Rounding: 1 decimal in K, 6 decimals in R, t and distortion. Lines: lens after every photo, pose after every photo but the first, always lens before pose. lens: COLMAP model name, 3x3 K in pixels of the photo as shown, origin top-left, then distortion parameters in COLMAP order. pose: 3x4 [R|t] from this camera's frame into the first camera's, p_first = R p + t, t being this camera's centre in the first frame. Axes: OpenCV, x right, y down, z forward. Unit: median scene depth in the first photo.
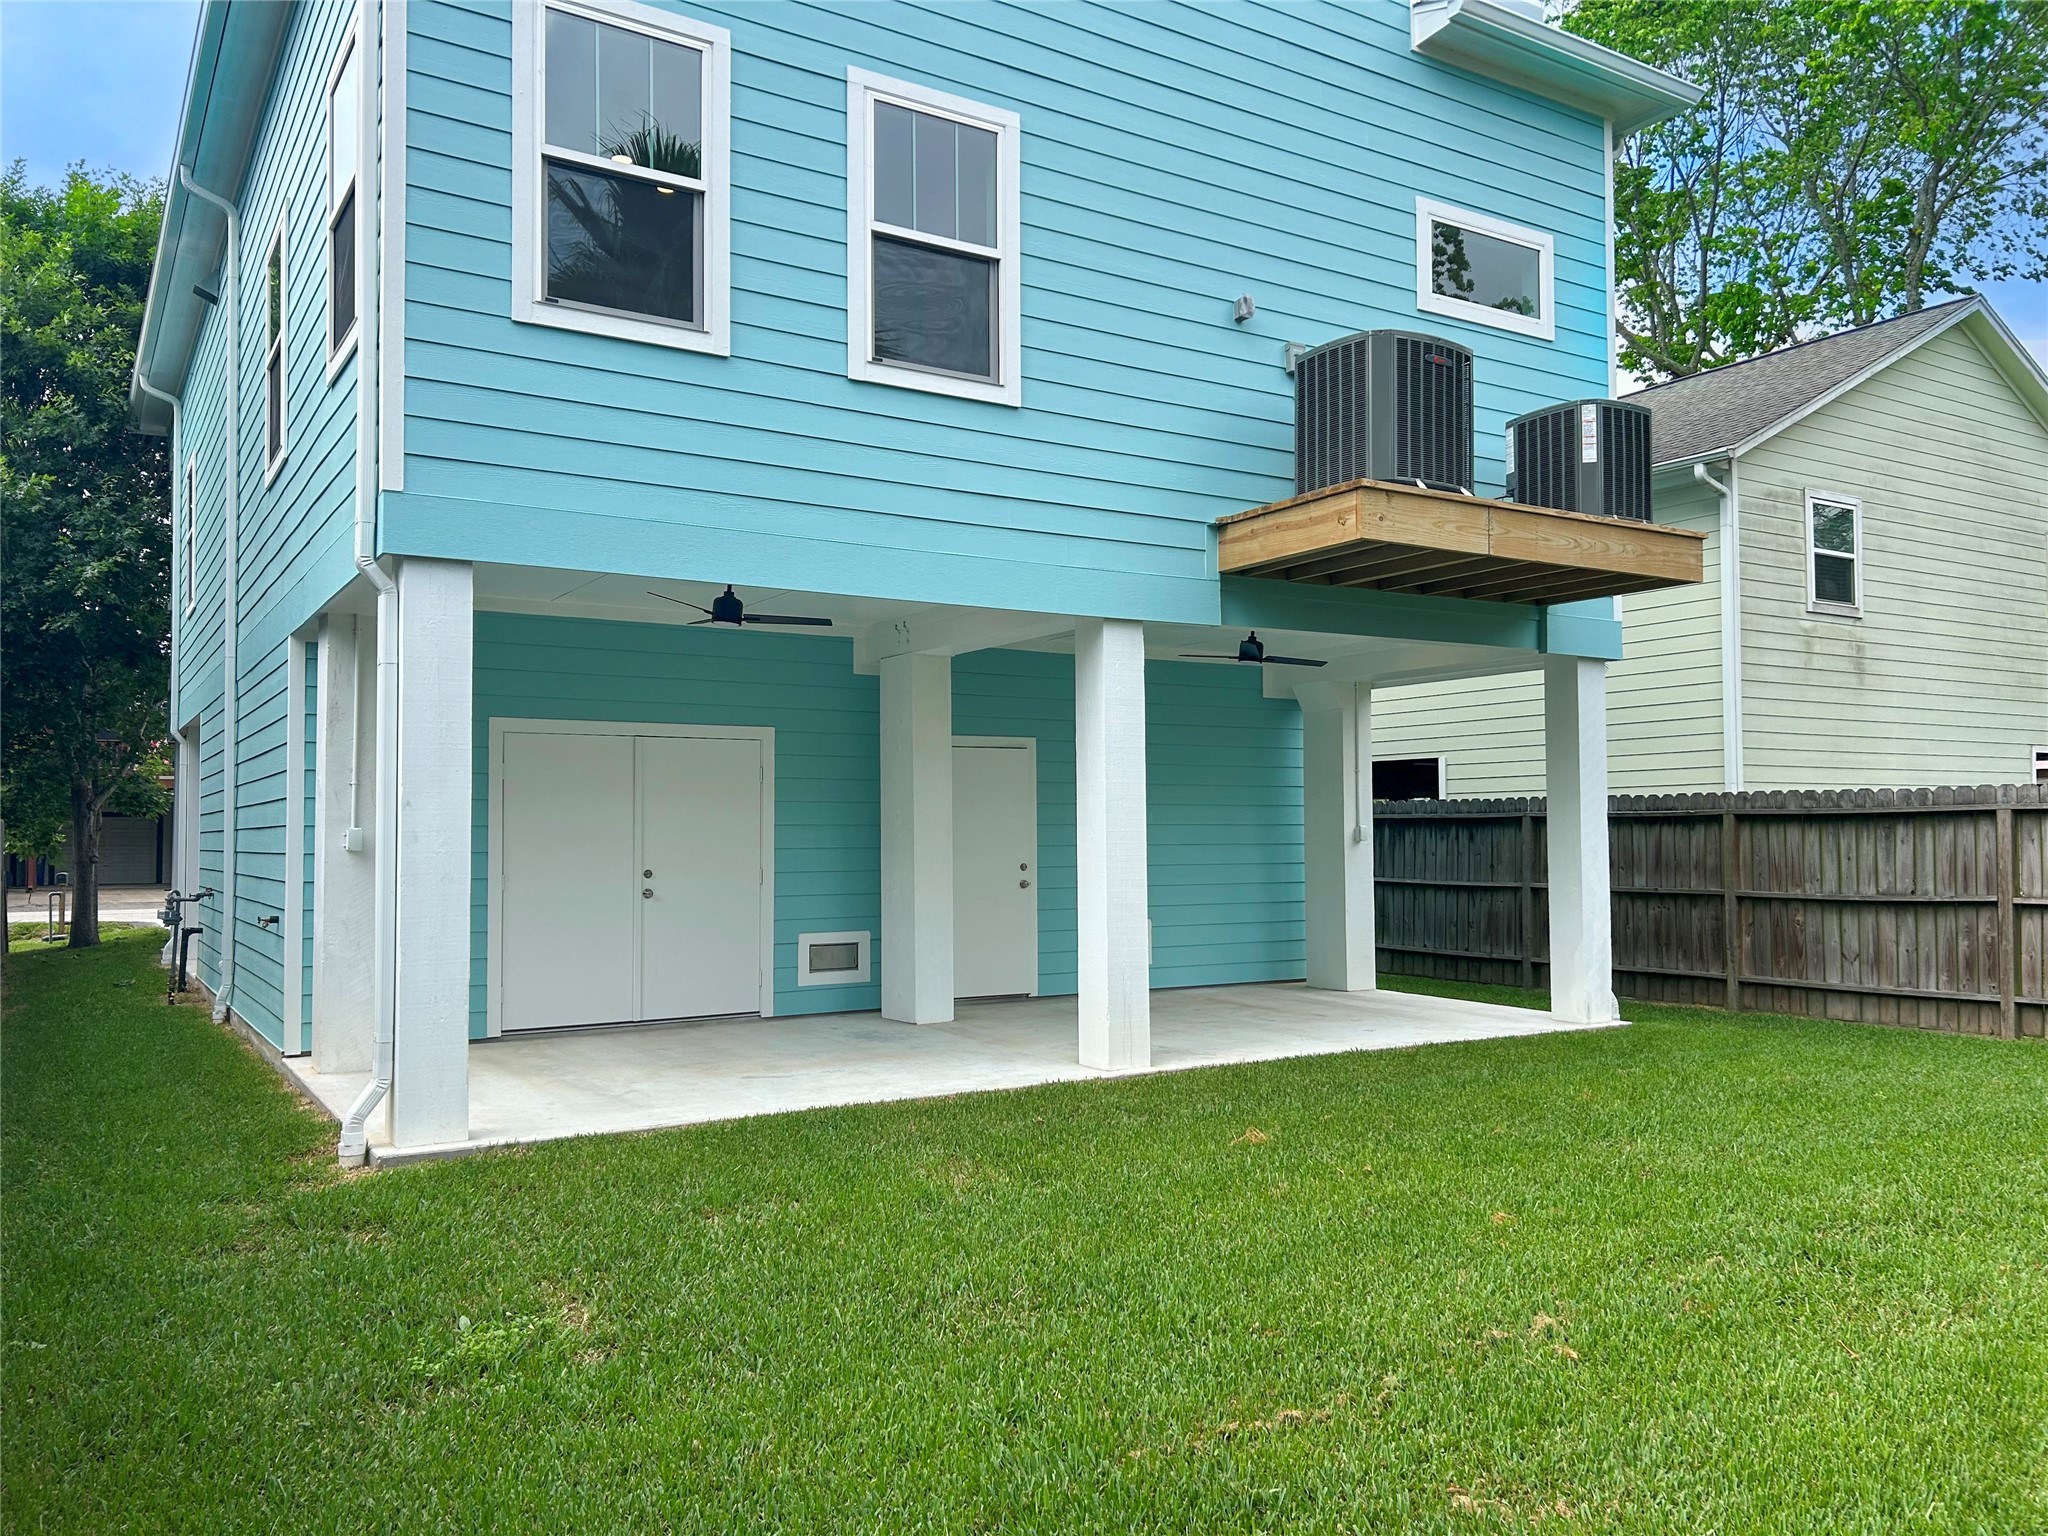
lens RADIAL K [[1560.8, 0, 1021.6], [0, 1560.8, 776.1], [0, 0, 1]] dist [0.050578, -0.058986]
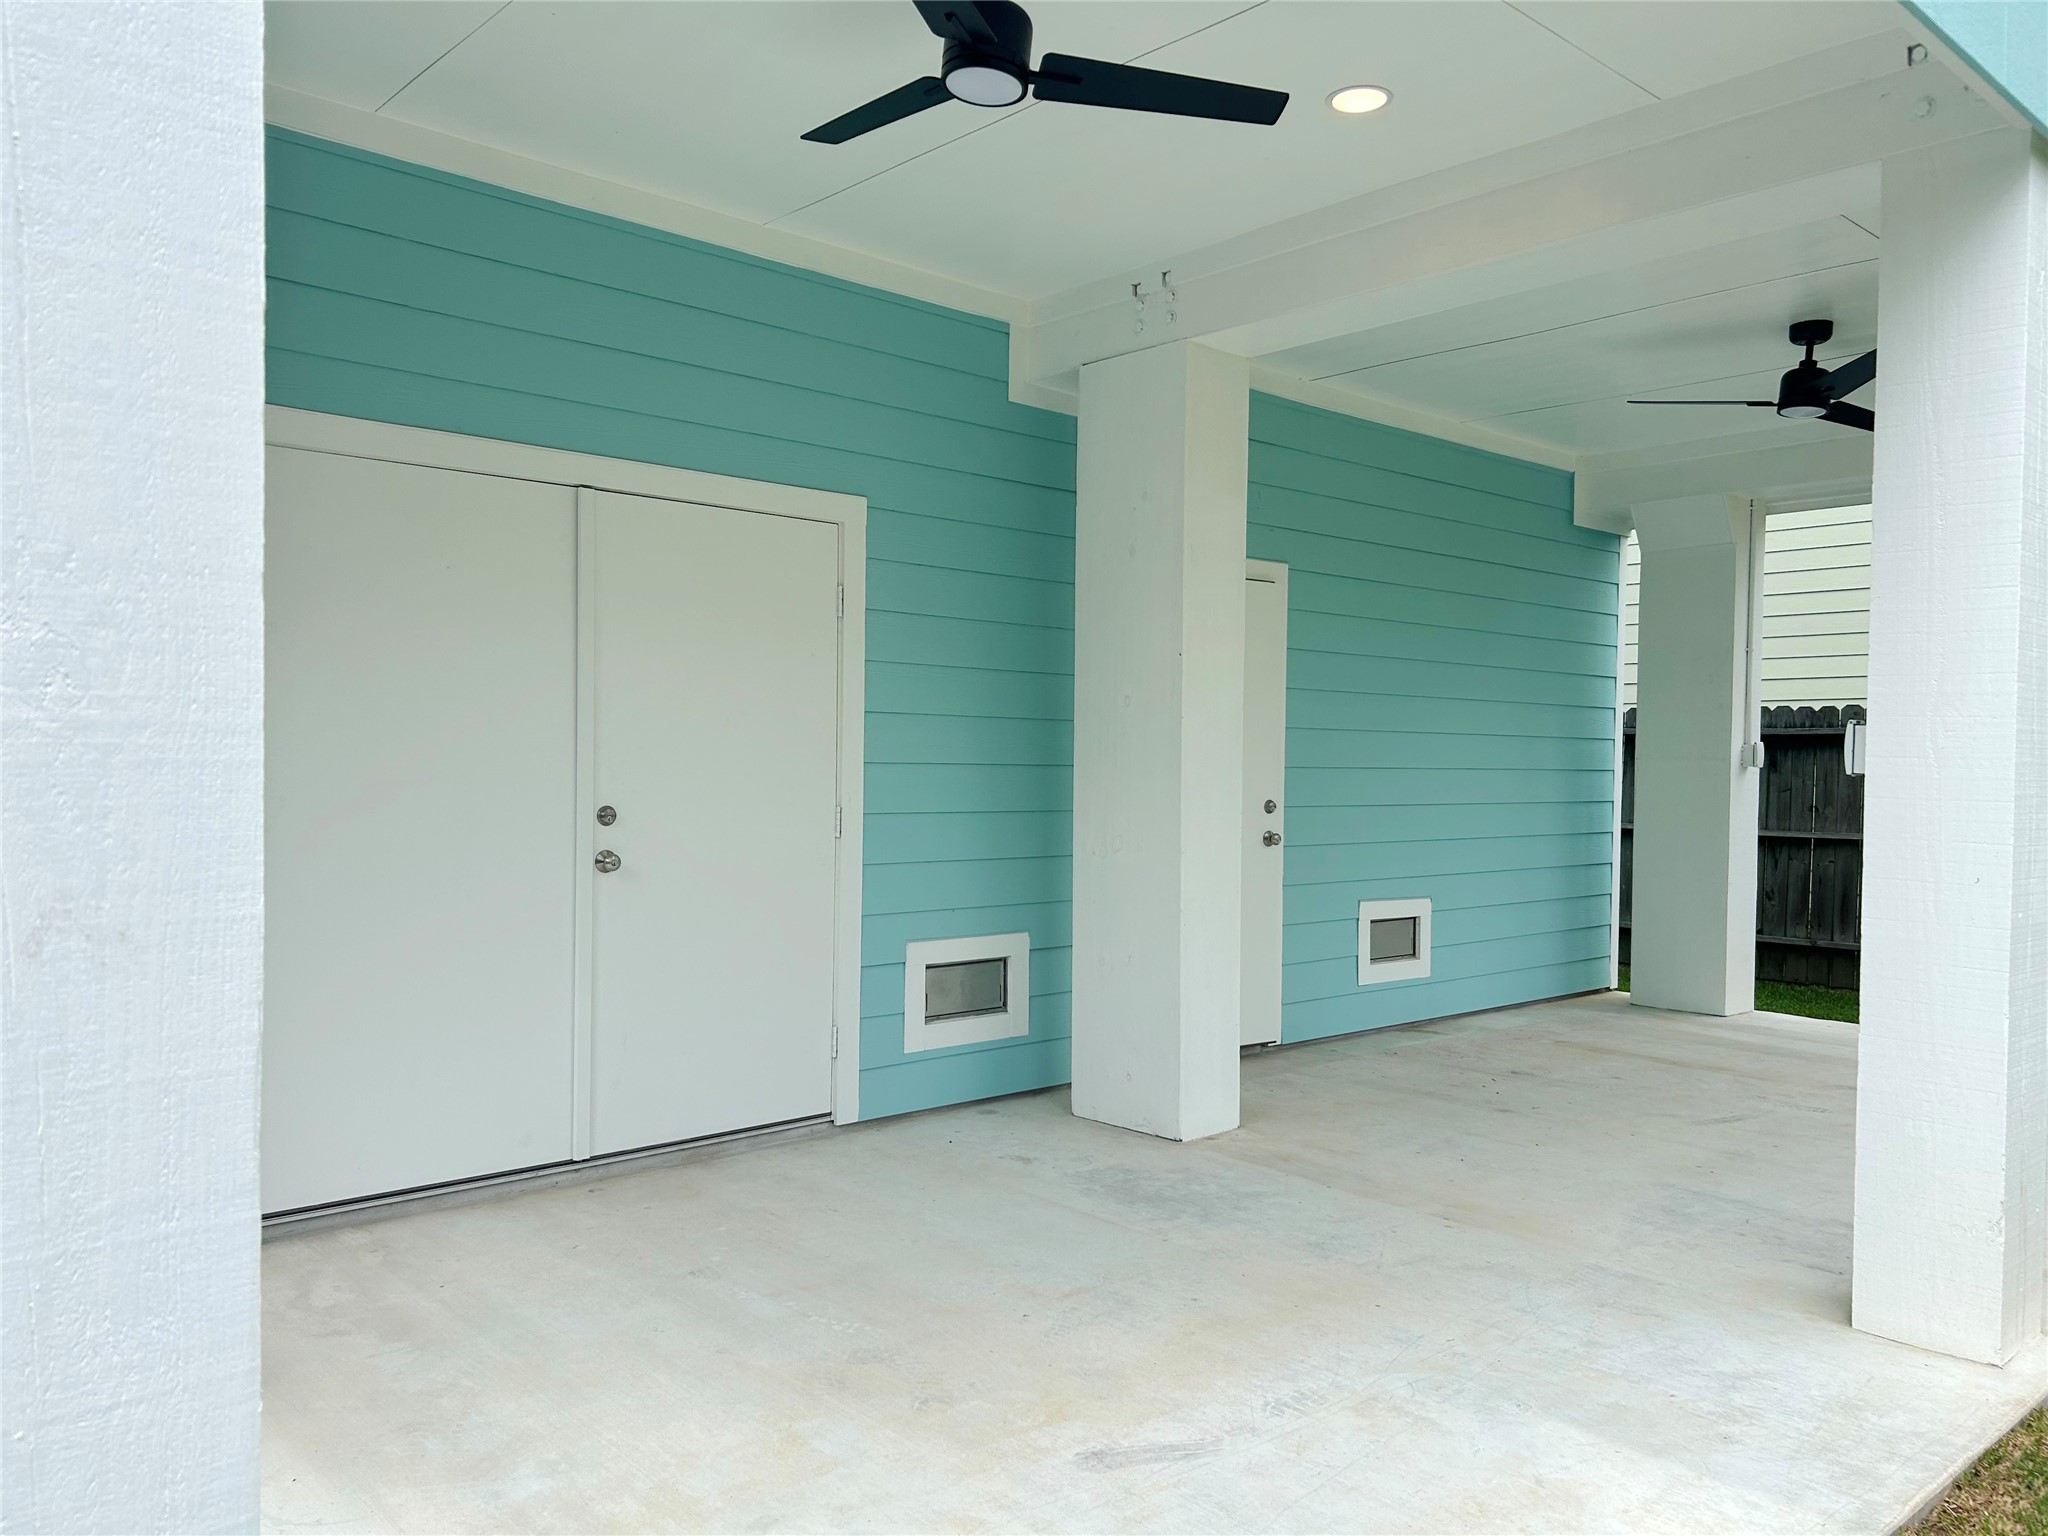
lens RADIAL K [[1560.8, 0, 1039.0], [0, 1560.8, 801.2], [0, 0, 1]] dist [0.050578, -0.058986]
pose [[0.979396, 0.010917, 0.201656, -0.198661], [-0.022703, 0.998160, 0.056227, 0.030298], [-0.200671, -0.059646, 0.977841, 0.530312]]
